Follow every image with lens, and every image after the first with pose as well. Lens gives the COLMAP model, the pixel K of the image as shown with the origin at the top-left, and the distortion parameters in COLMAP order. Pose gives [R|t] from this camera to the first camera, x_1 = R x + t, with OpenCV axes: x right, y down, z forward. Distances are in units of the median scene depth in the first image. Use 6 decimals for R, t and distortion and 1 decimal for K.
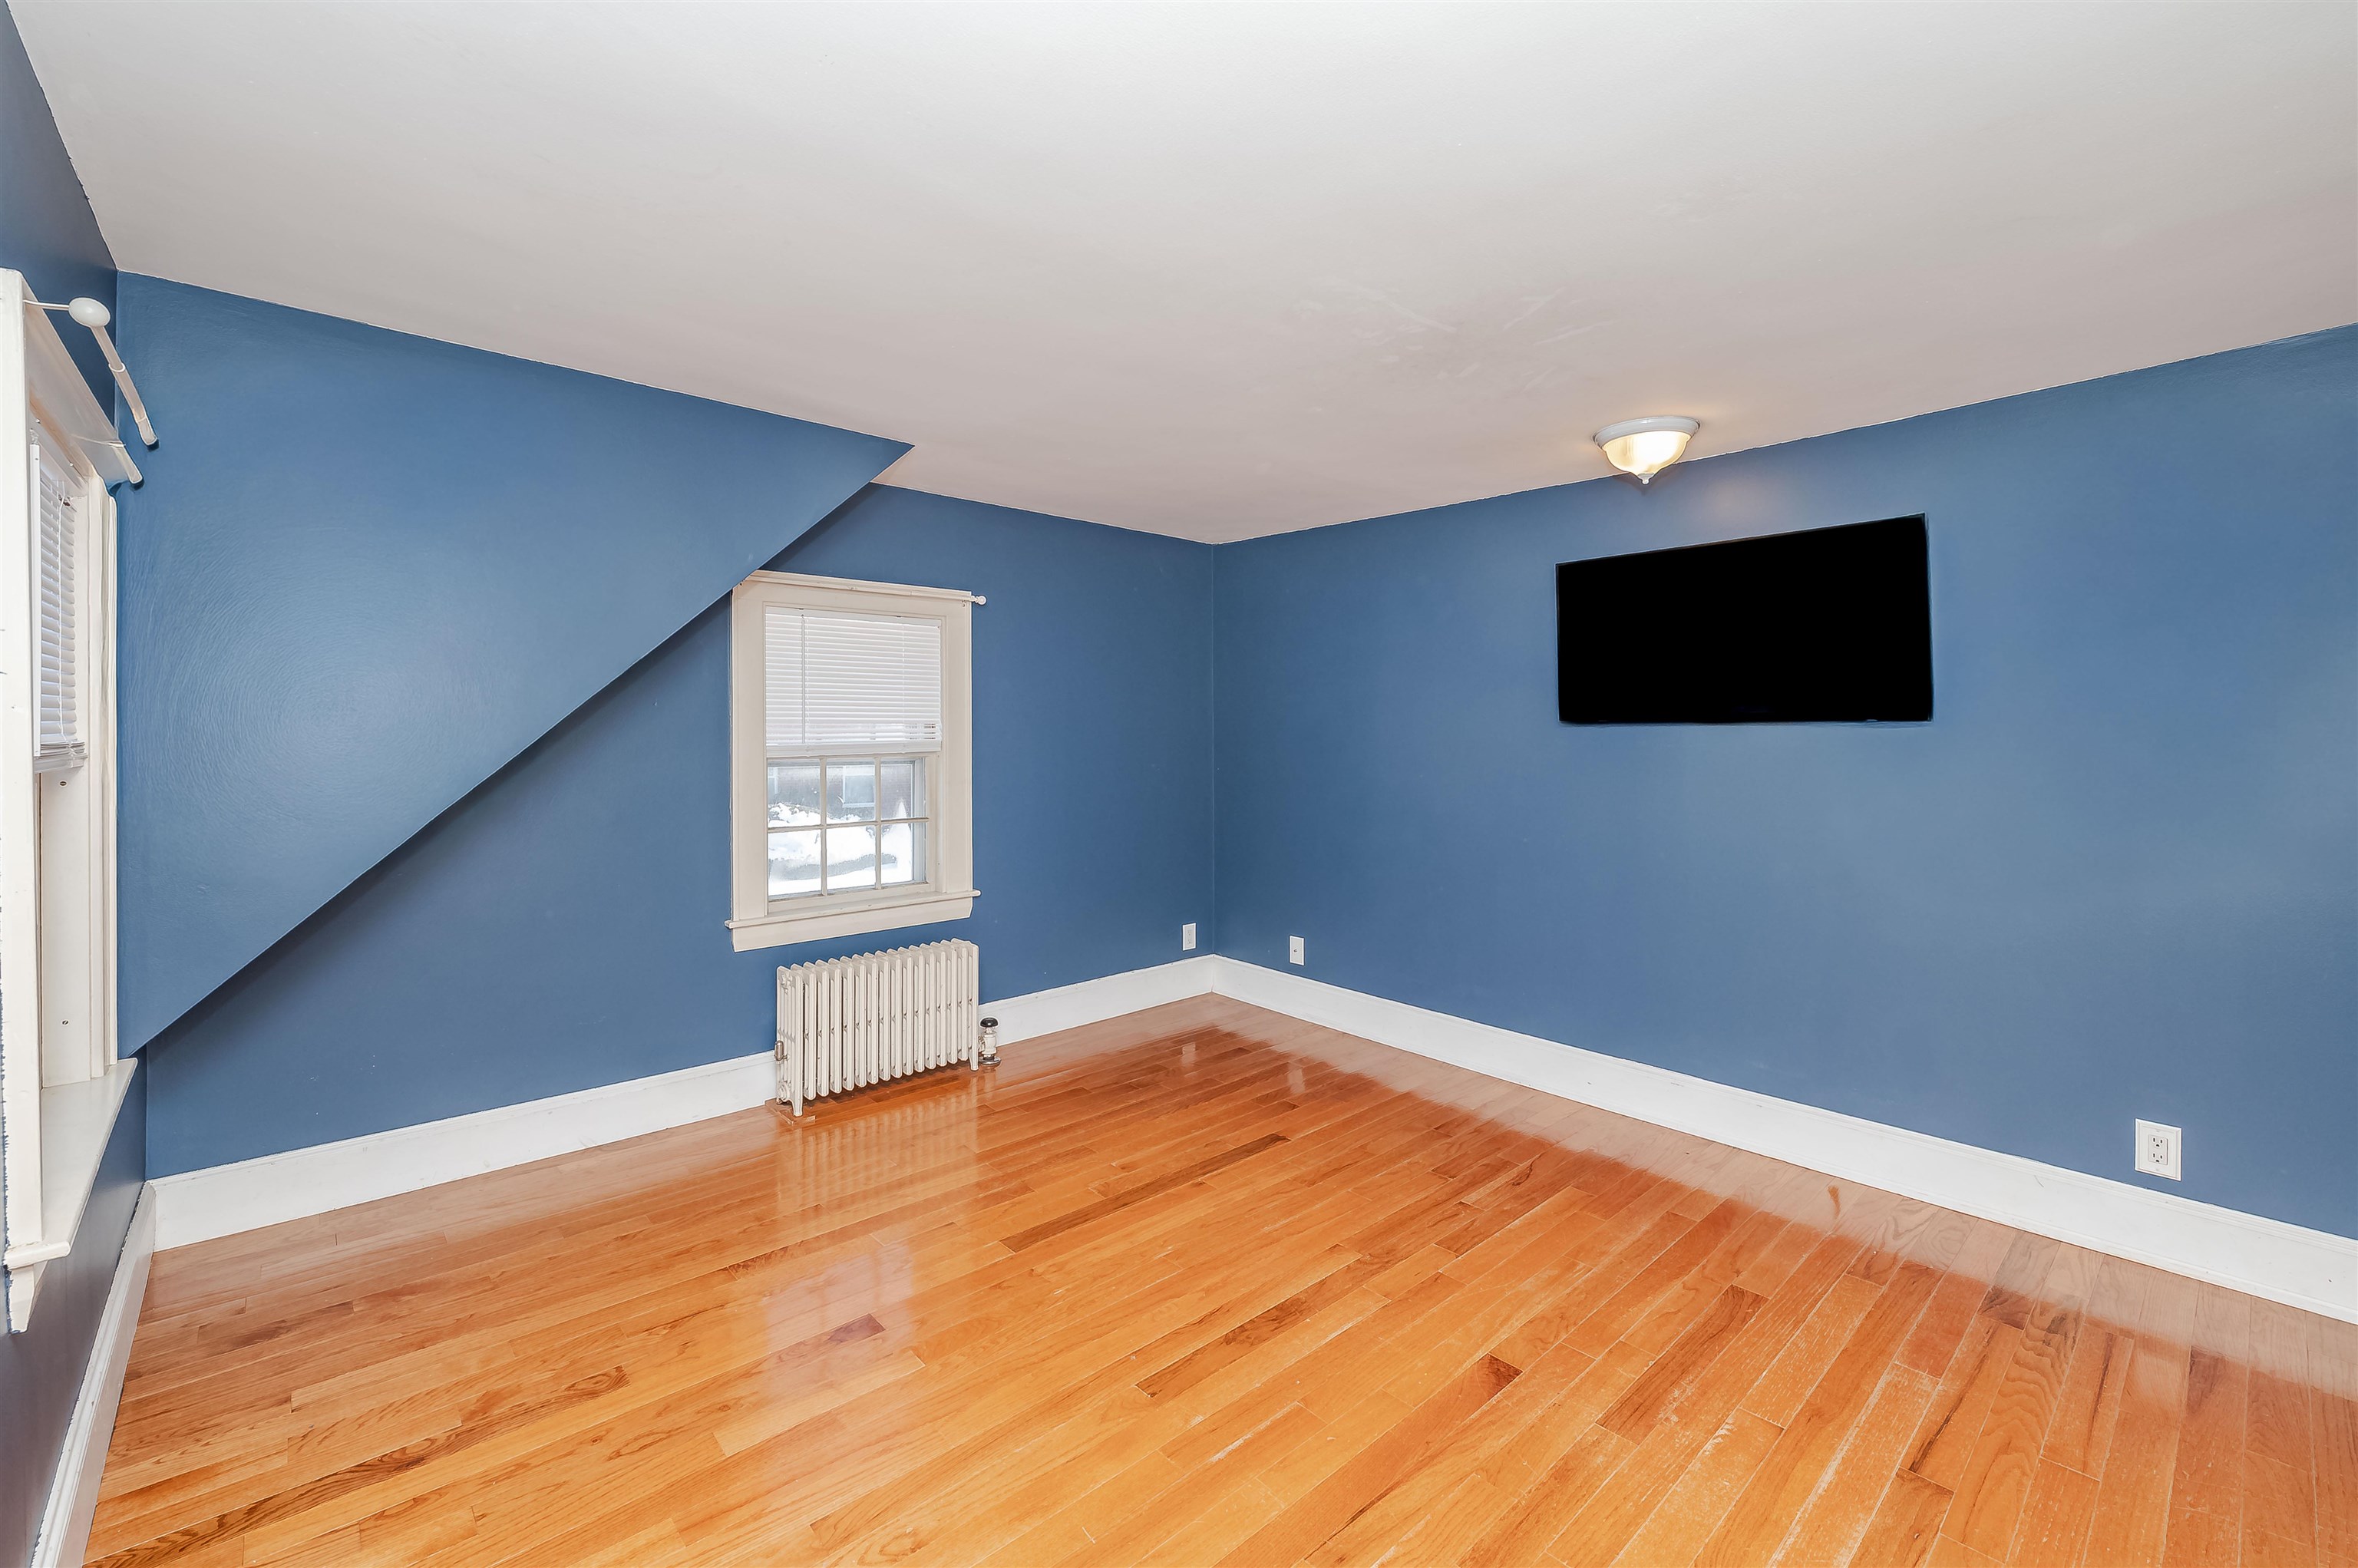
lens RADIAL K [[939.8, 0, 1175.0], [0, 939.8, 736.4], [0, 0, 1]] dist [-0.002166, 0.000912]
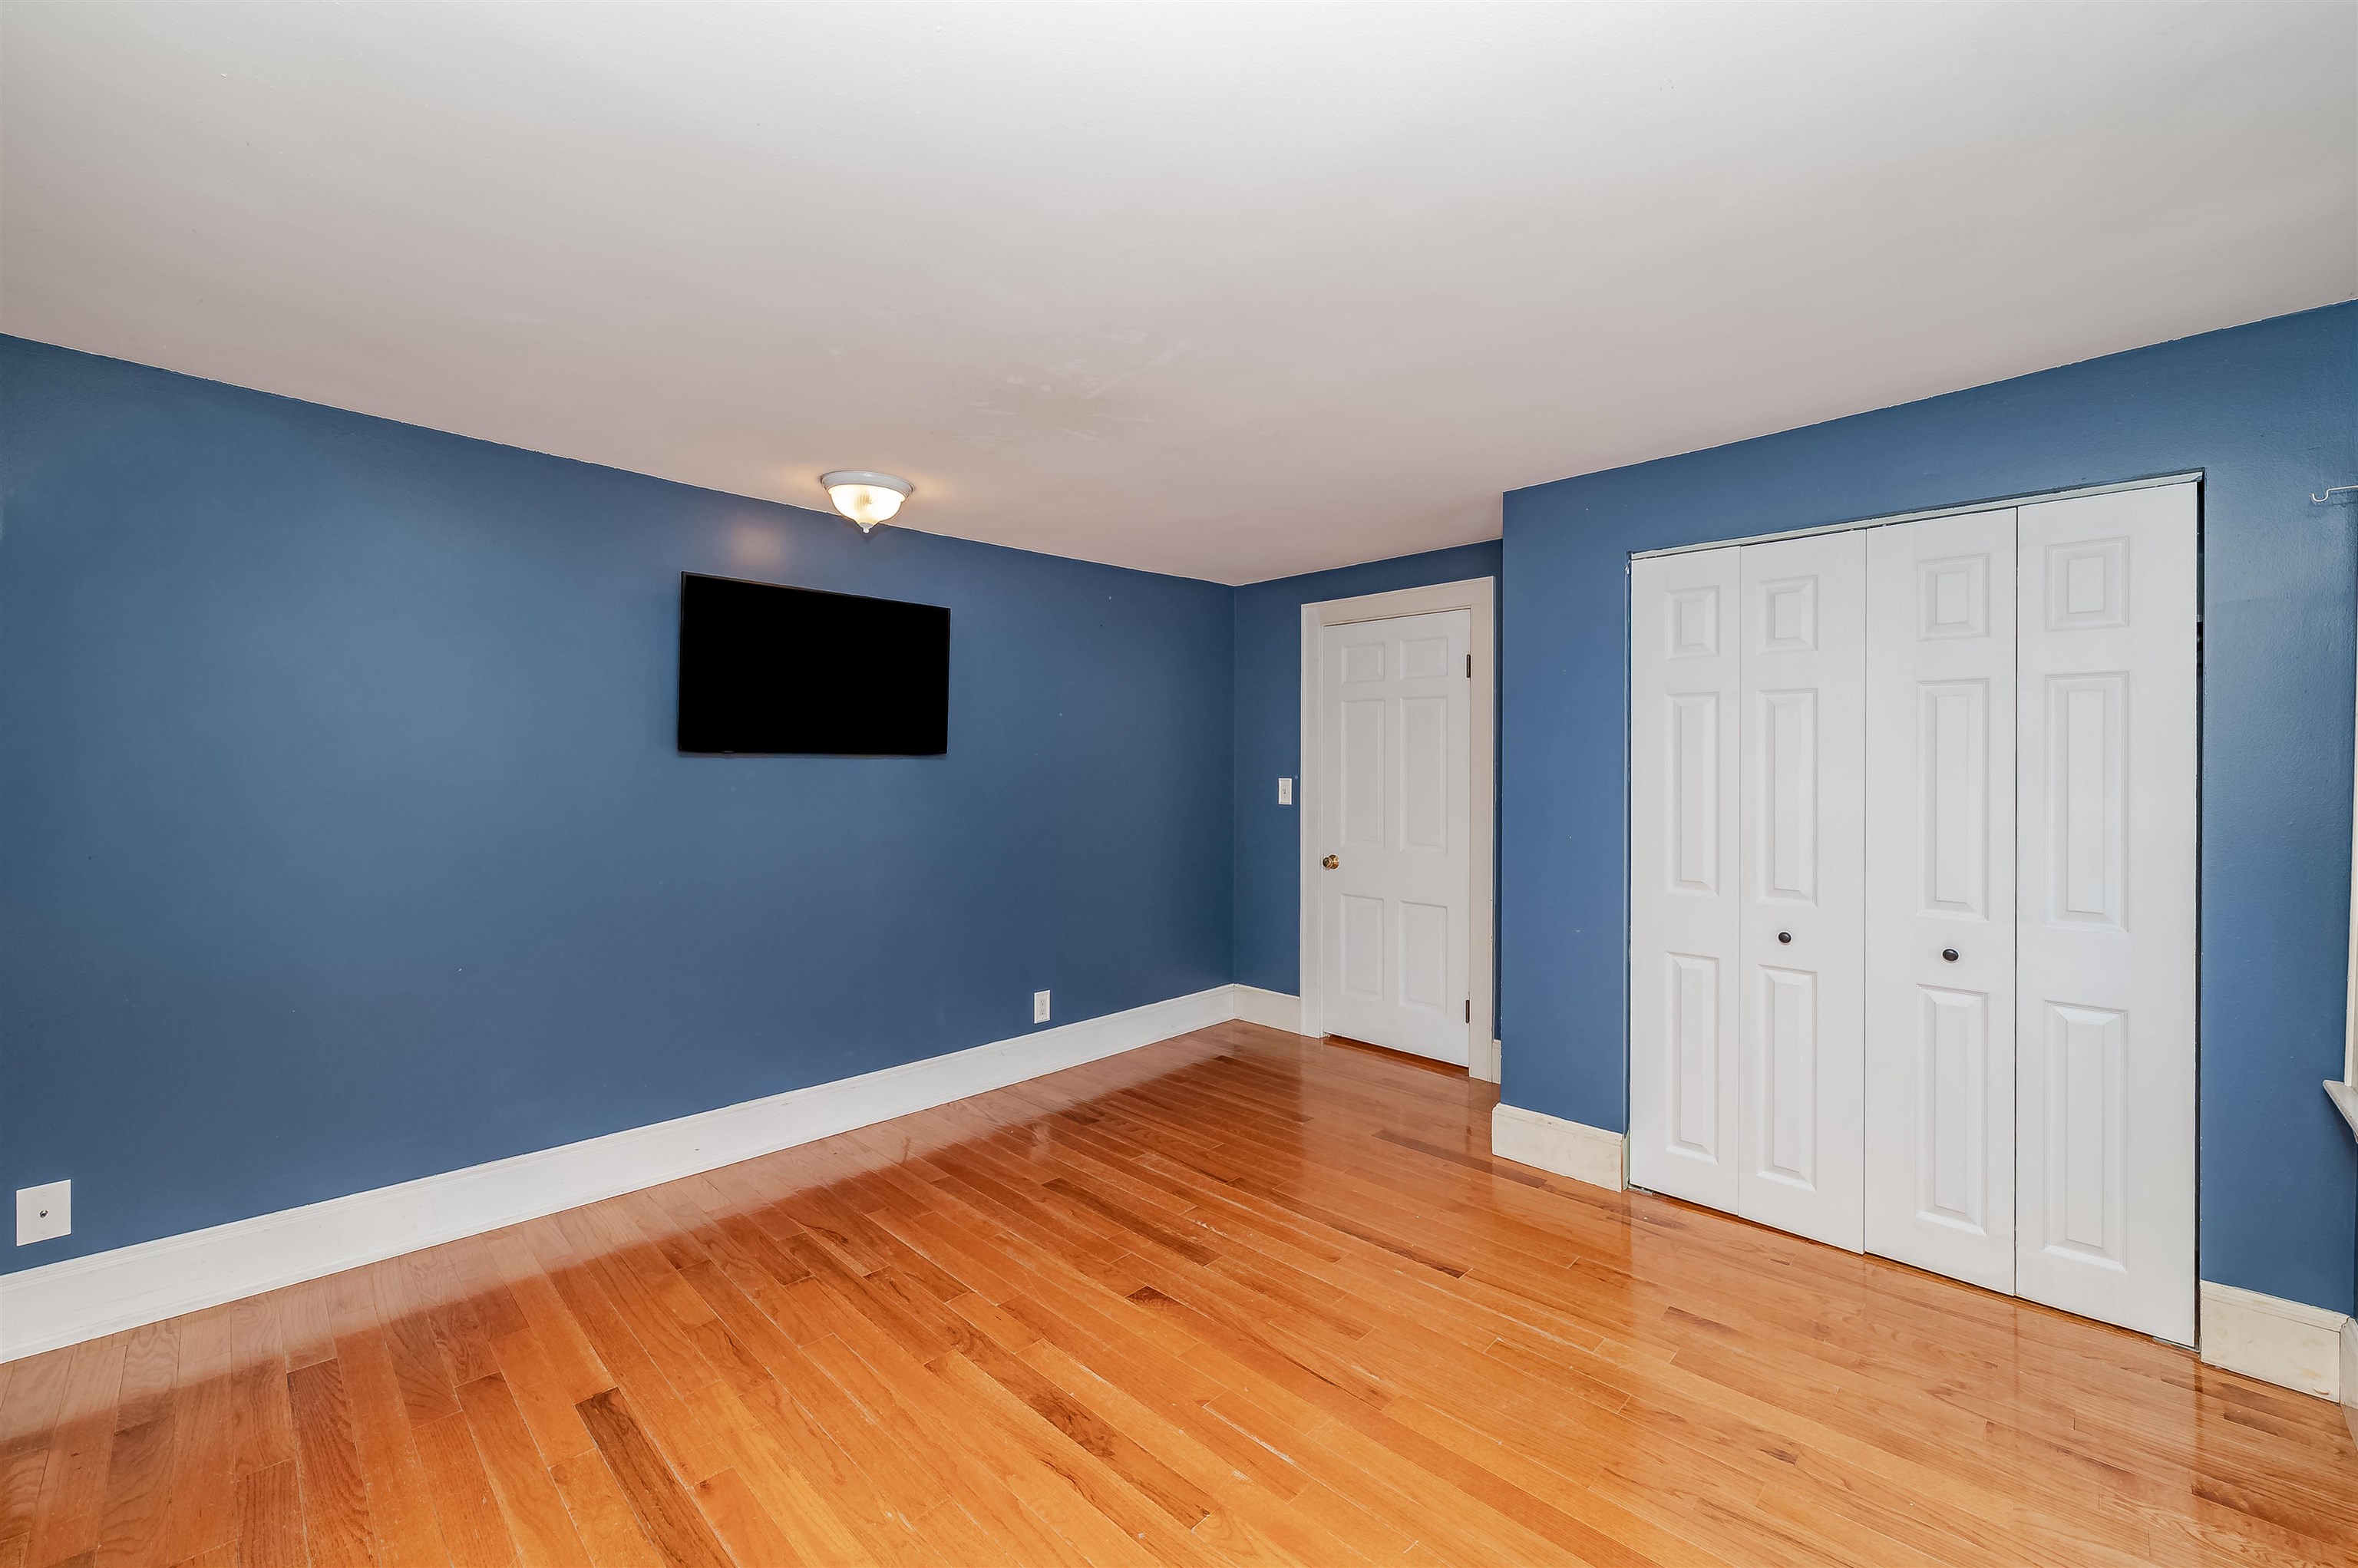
lens RADIAL K [[939.8, 0, 1186.5], [0, 939.8, 759.2], [0, 0, 1]] dist [-0.002166, 0.000912]
pose [[-0.037900, 0.007635, 0.999252, -0.609509], [-0.000667, 0.999970, -0.007666, -0.002409], [-0.999281, -0.000957, -0.037894, 0.701269]]
